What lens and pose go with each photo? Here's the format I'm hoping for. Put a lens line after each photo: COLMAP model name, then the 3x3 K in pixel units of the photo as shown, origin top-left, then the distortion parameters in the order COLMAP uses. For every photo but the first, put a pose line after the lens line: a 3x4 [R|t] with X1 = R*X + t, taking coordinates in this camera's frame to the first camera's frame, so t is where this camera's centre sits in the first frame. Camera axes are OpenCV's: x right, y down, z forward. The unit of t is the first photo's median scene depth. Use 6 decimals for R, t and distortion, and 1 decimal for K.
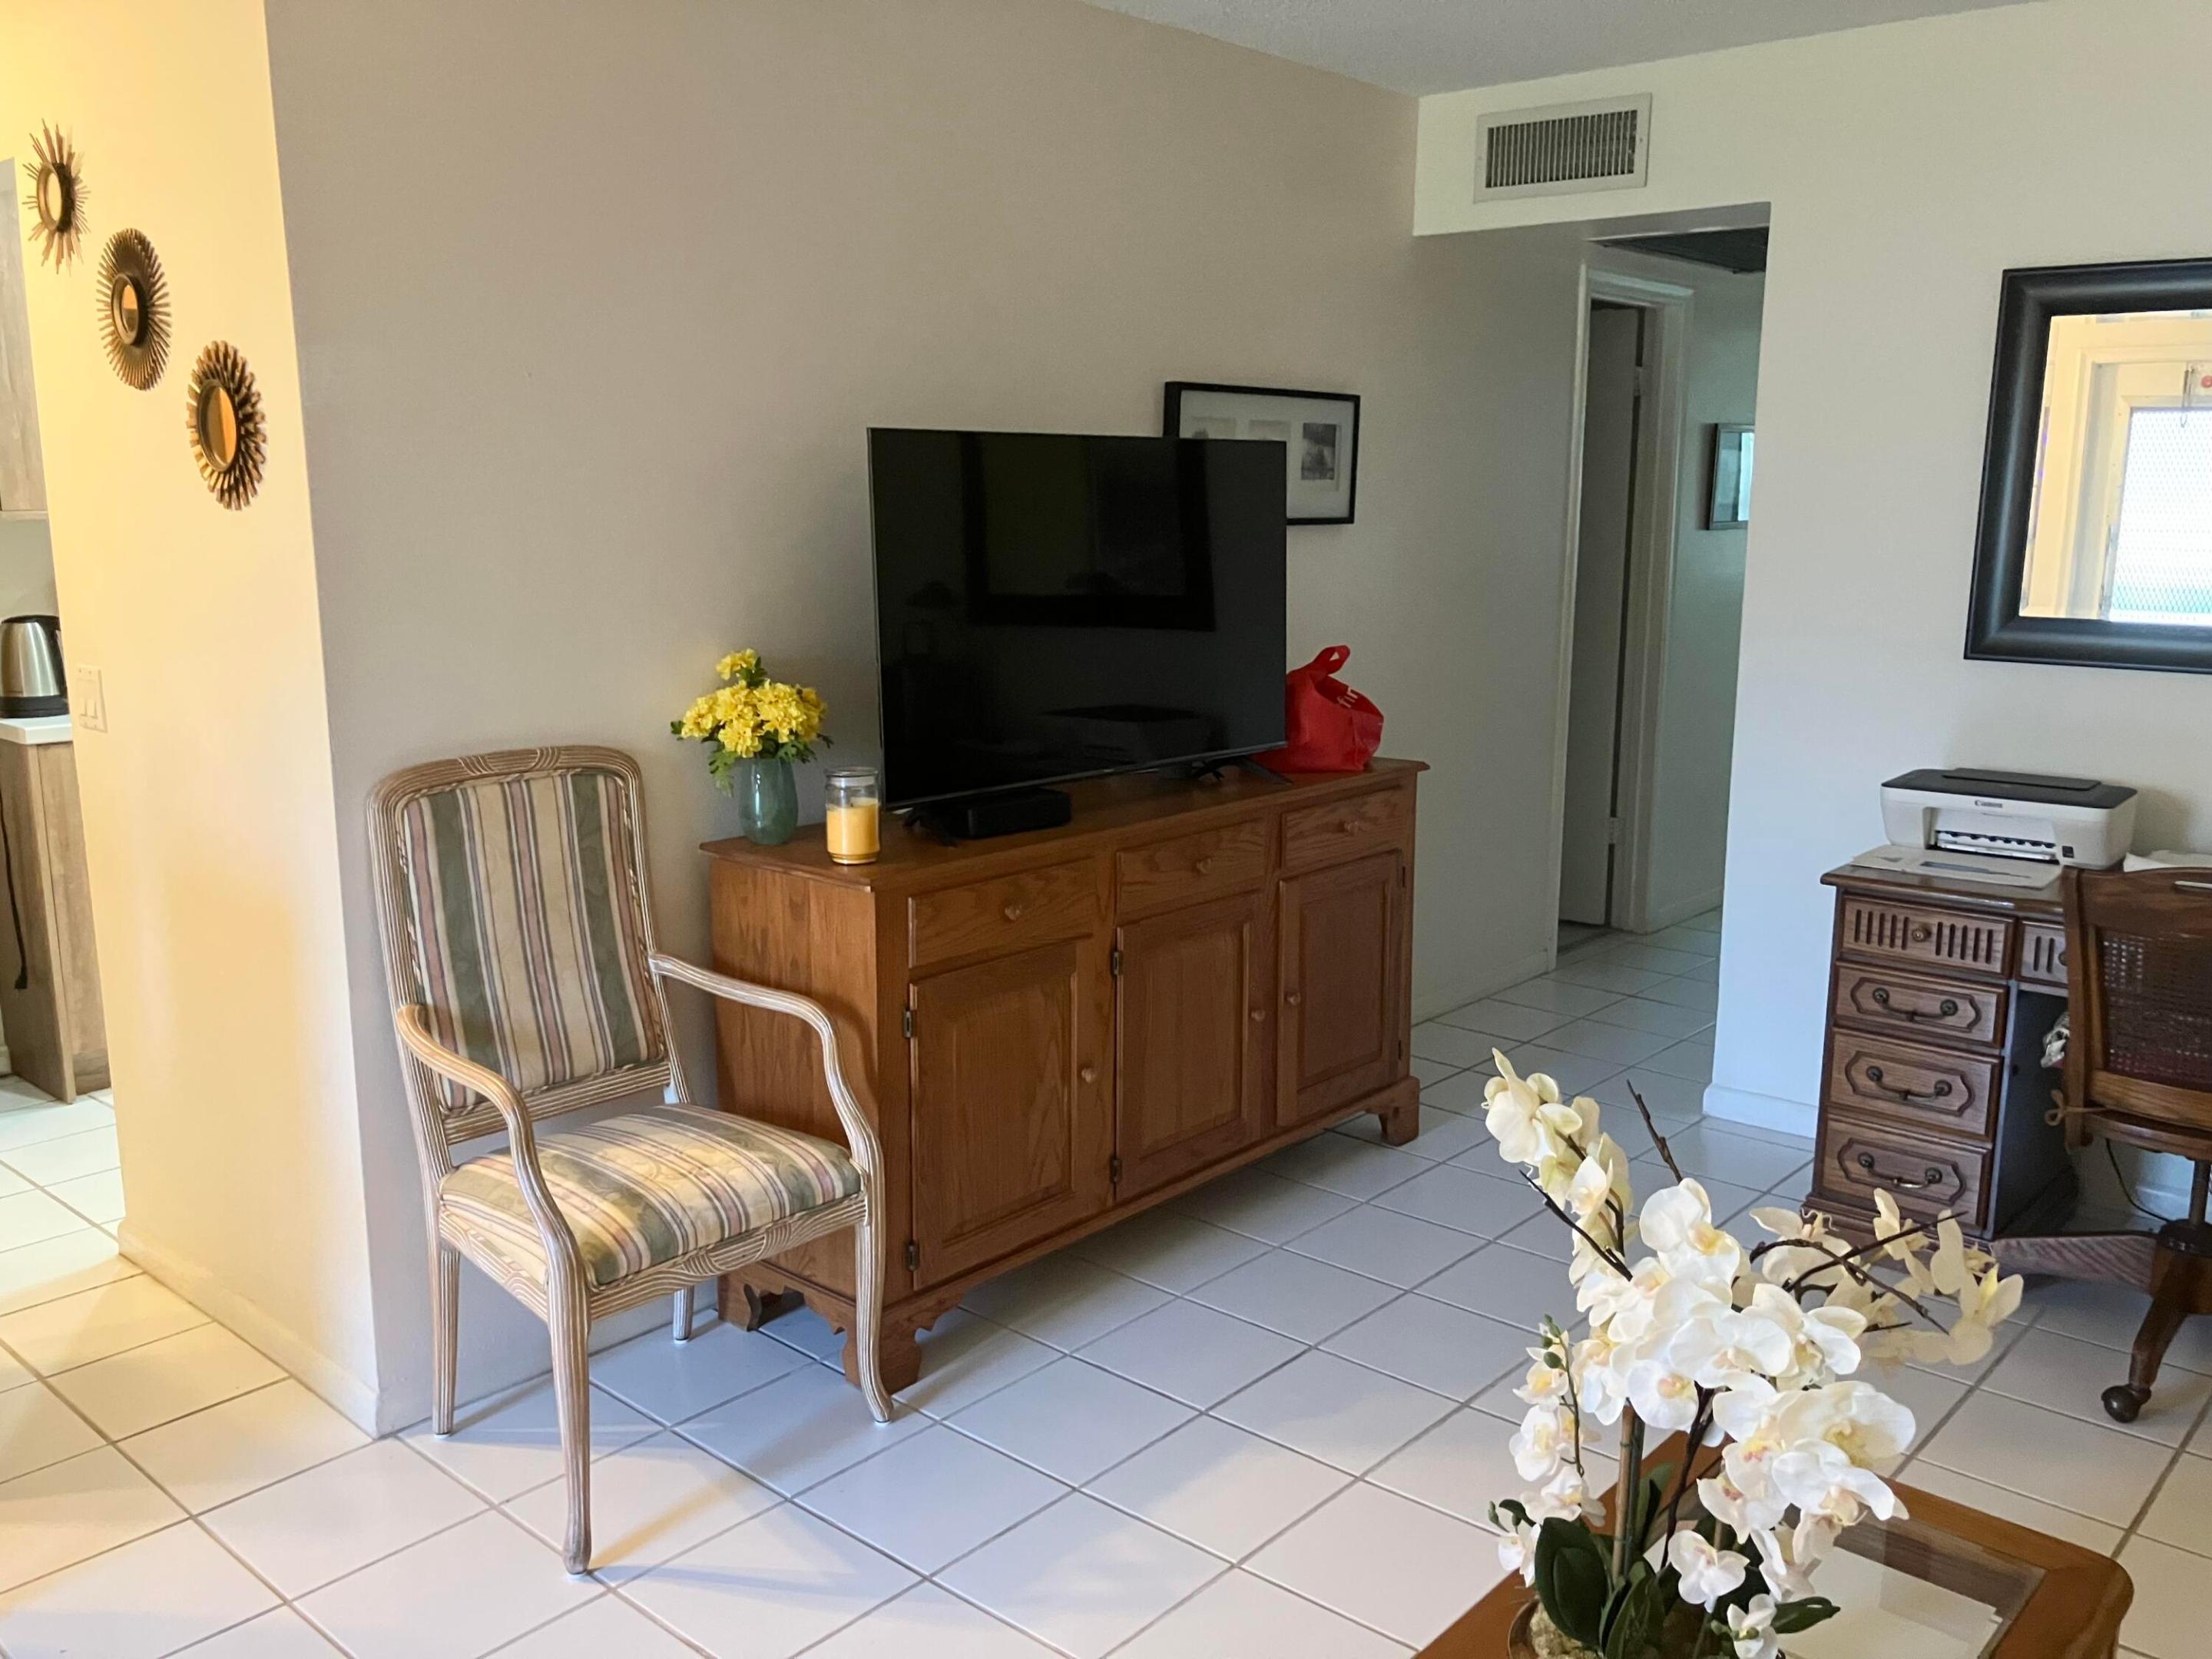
lens RADIAL K [[1811.5, 0, 1105.2], [0, 1811.5, 819.8], [0, 0, 1]] dist [0.037047, -0.051597]
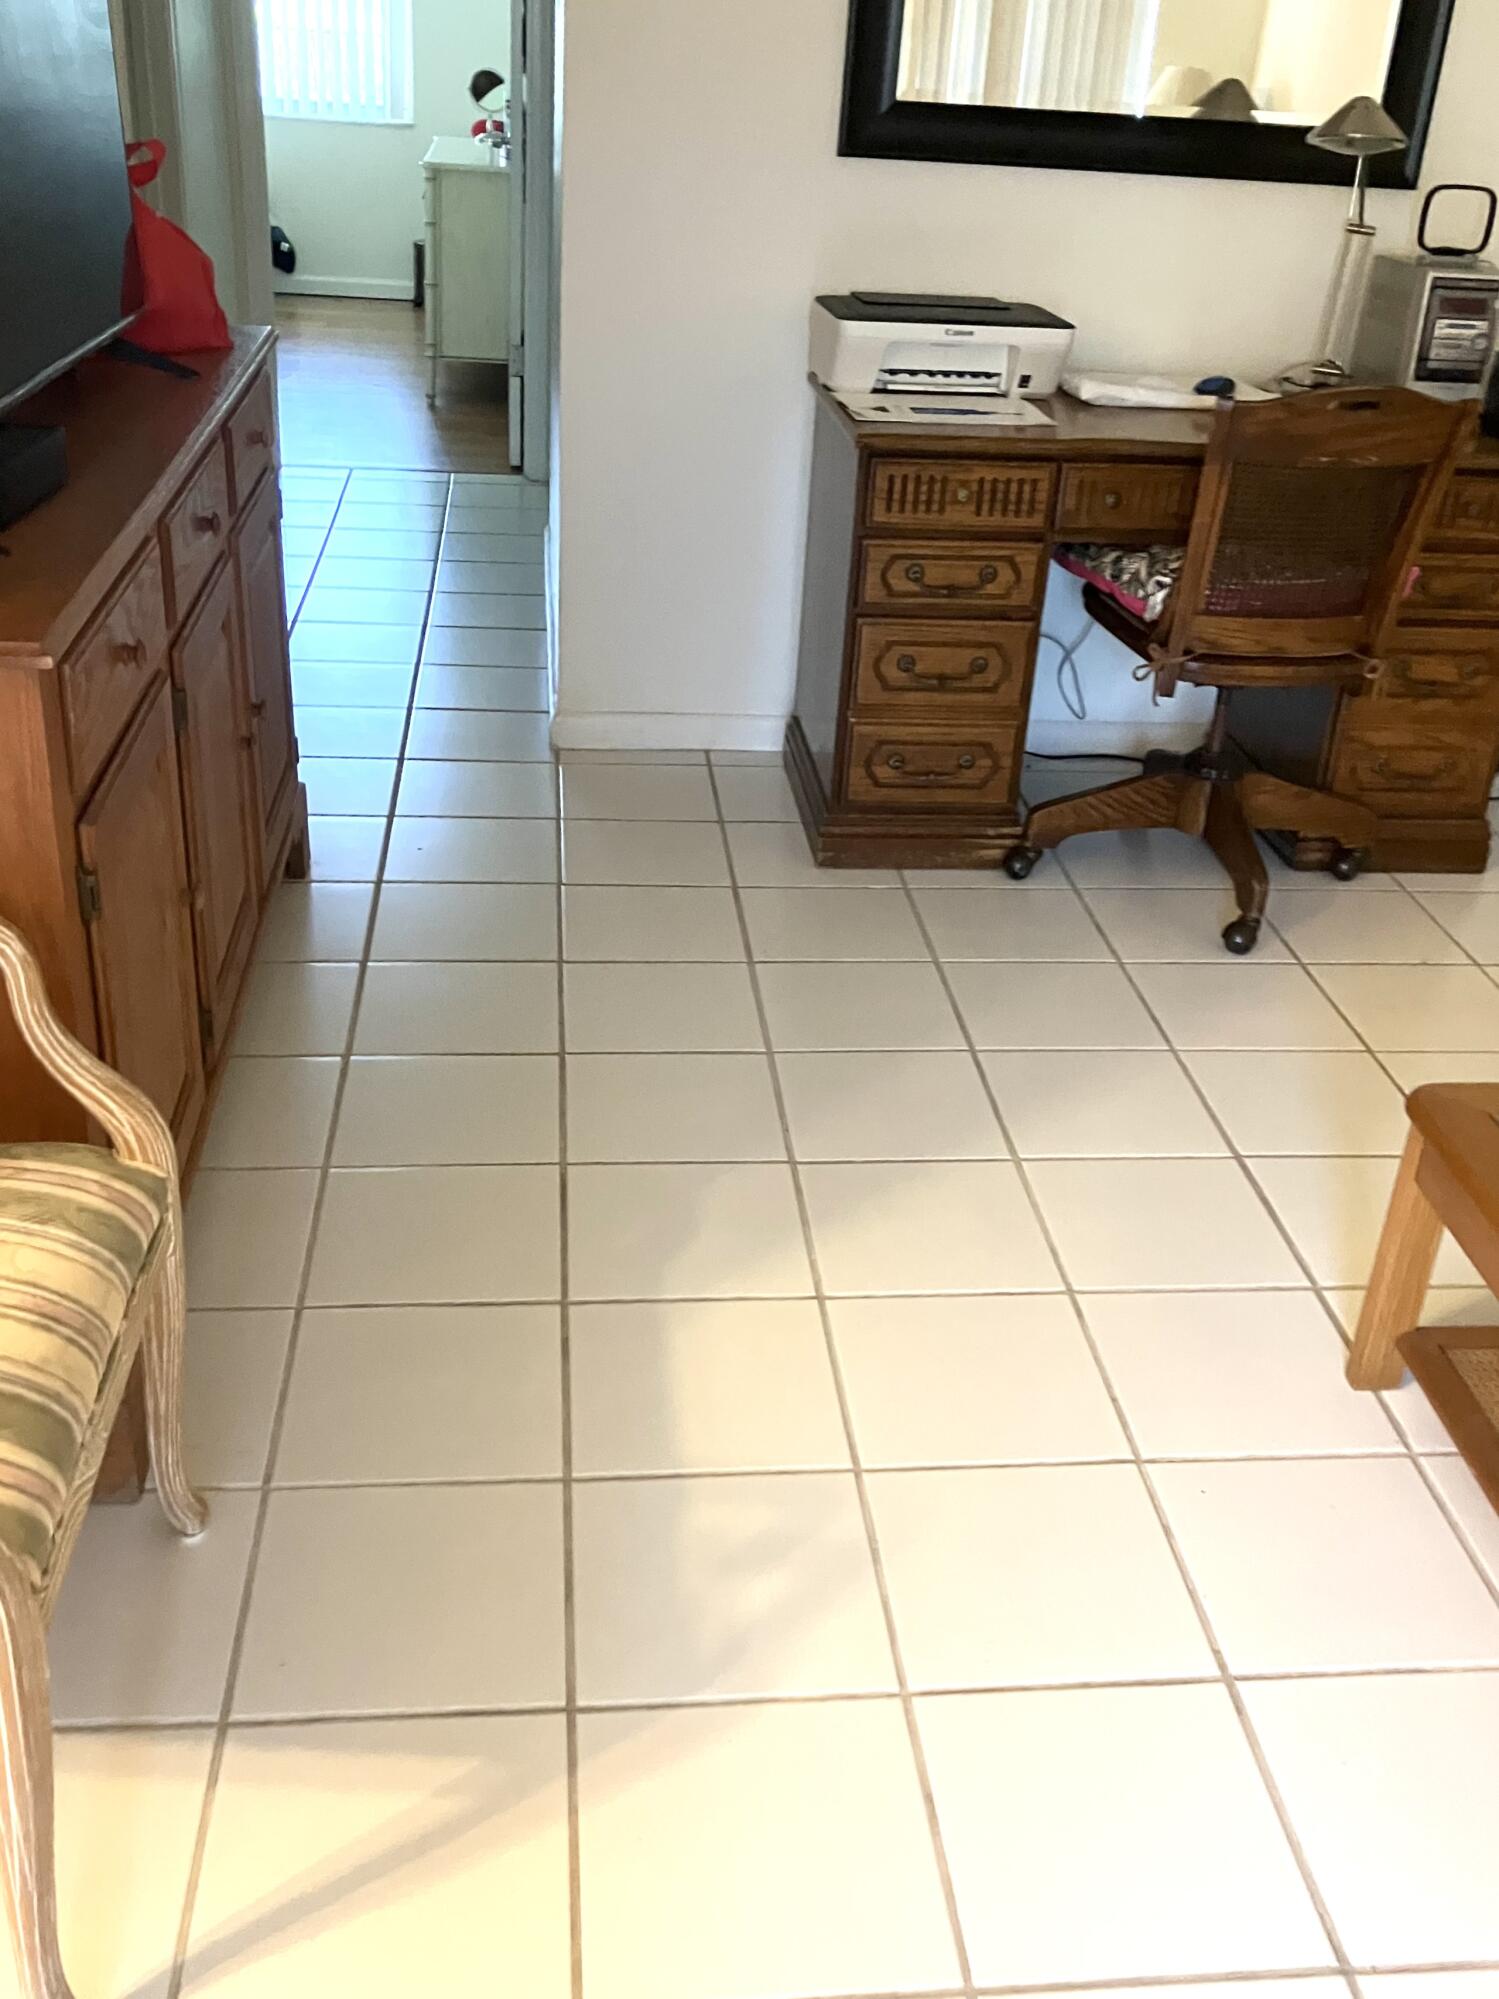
lens RADIAL K [[1955.7, 0, 749.9], [0, 1955.7, 1019.4], [0, 0, 1]] dist [0.109144, -0.316657]
pose [[0.675407, -0.305071, 0.671385, -0.336787], [0.079968, 0.935349, 0.344568, -0.035795], [-0.733097, -0.179034, 0.656137, 0.402643]]
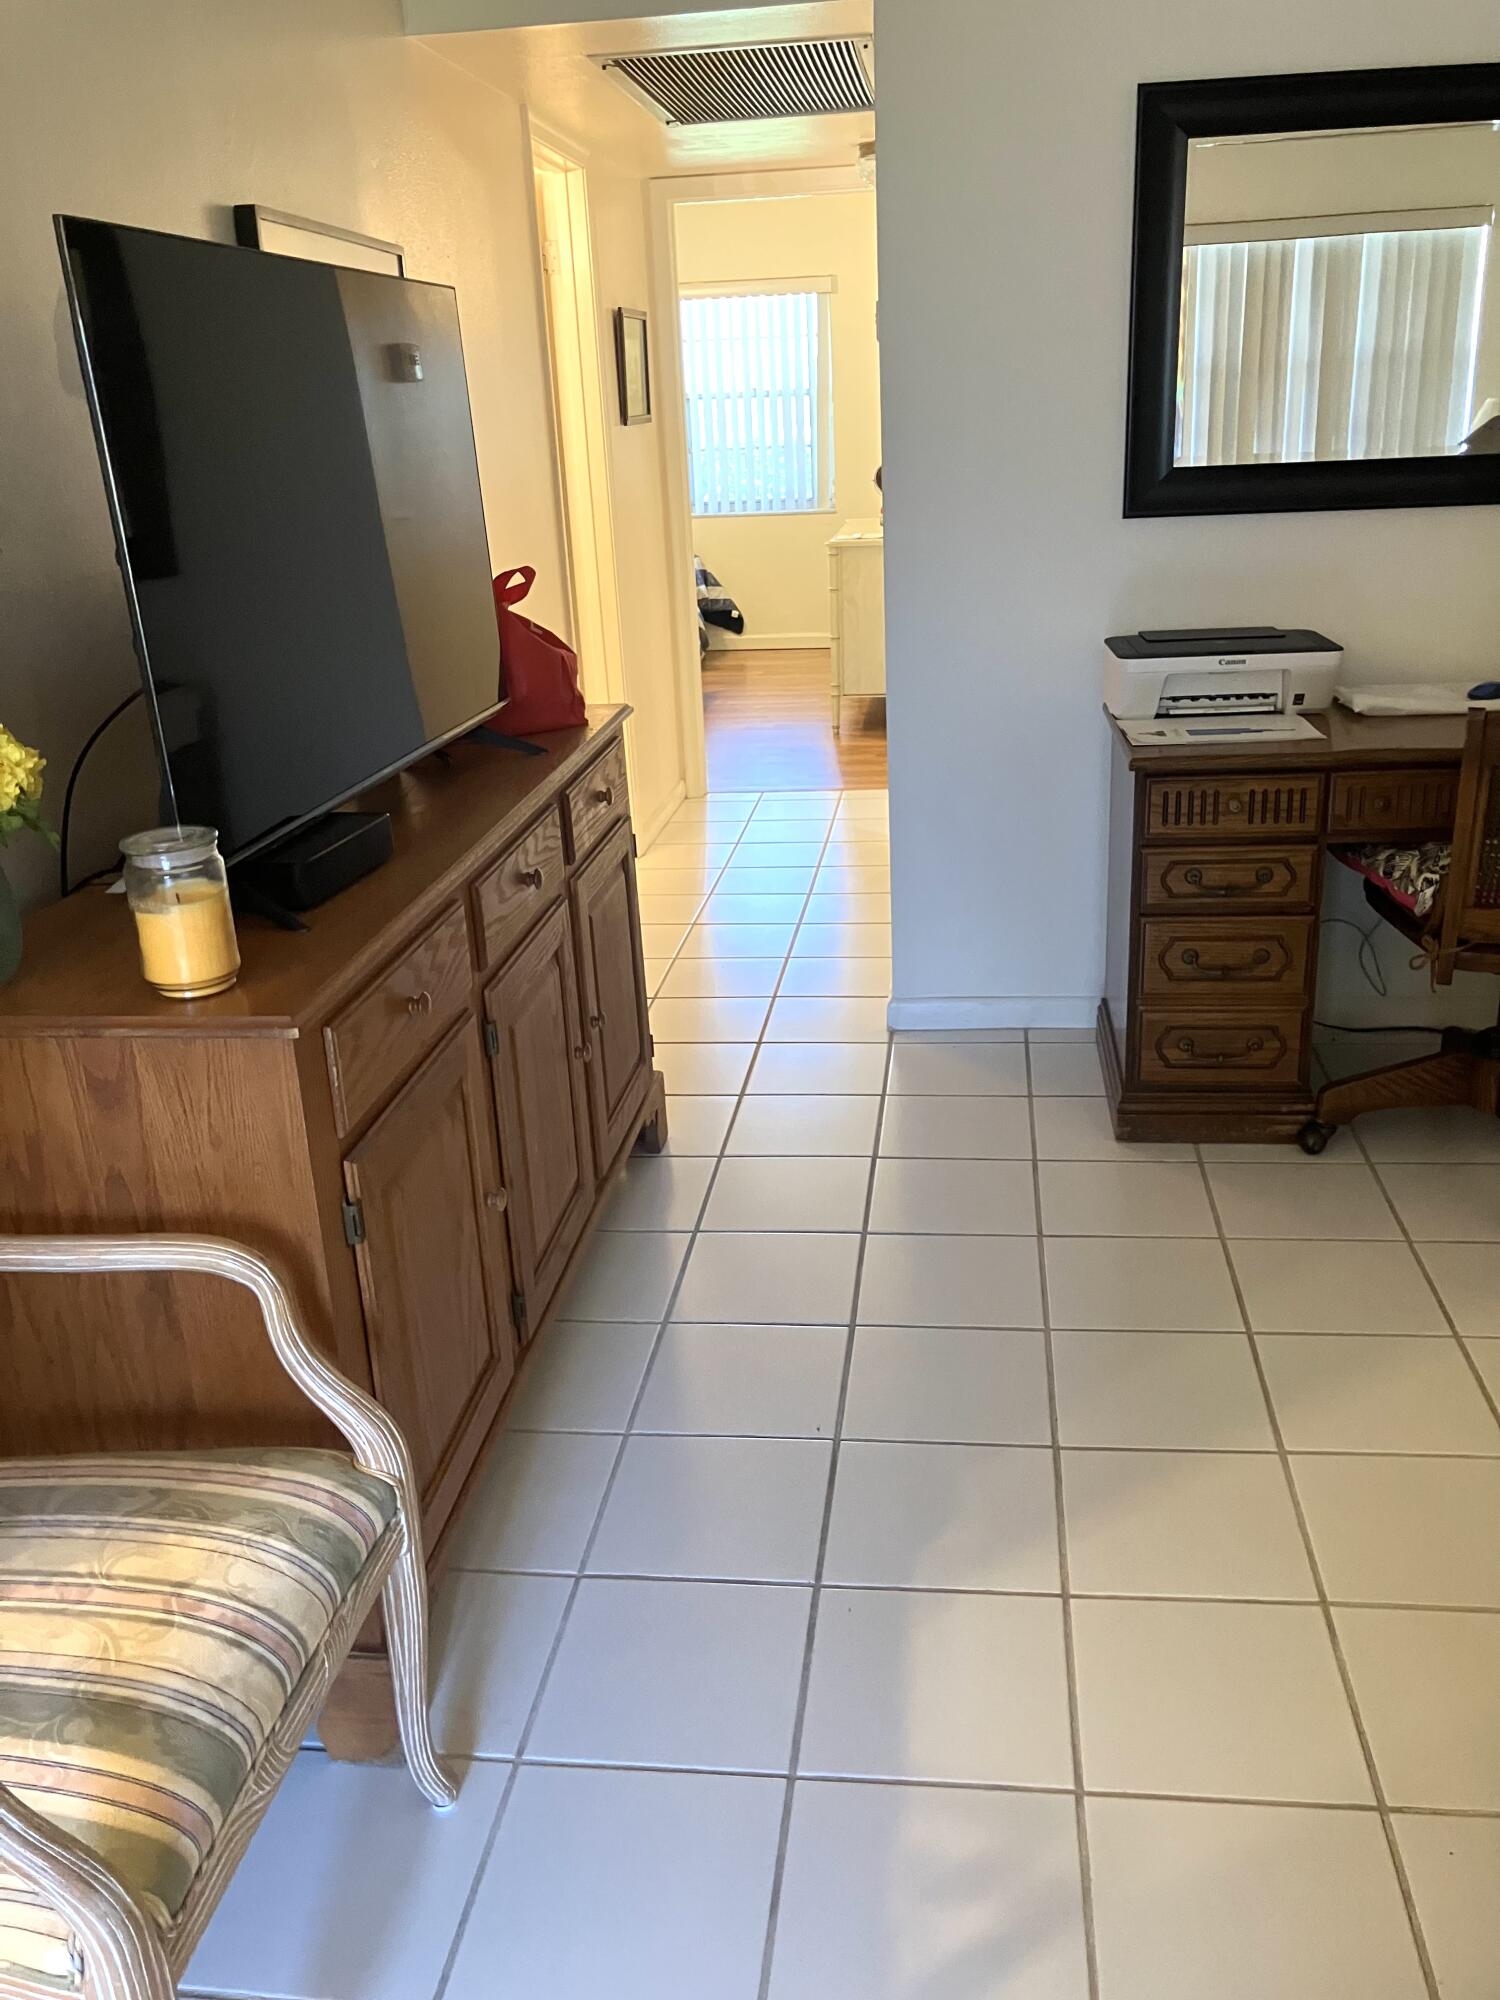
lens RADIAL K [[1666.0, 0, 742.6], [0, 1666.0, 992.4], [0, 0, 1]] dist [0.015241, -0.018464]
pose [[0.823225, -0.228392, 0.519748, -0.244455], [0.151498, 0.970686, 0.186591, -0.044725], [-0.547128, -0.074866, 0.833694, 0.398398]]
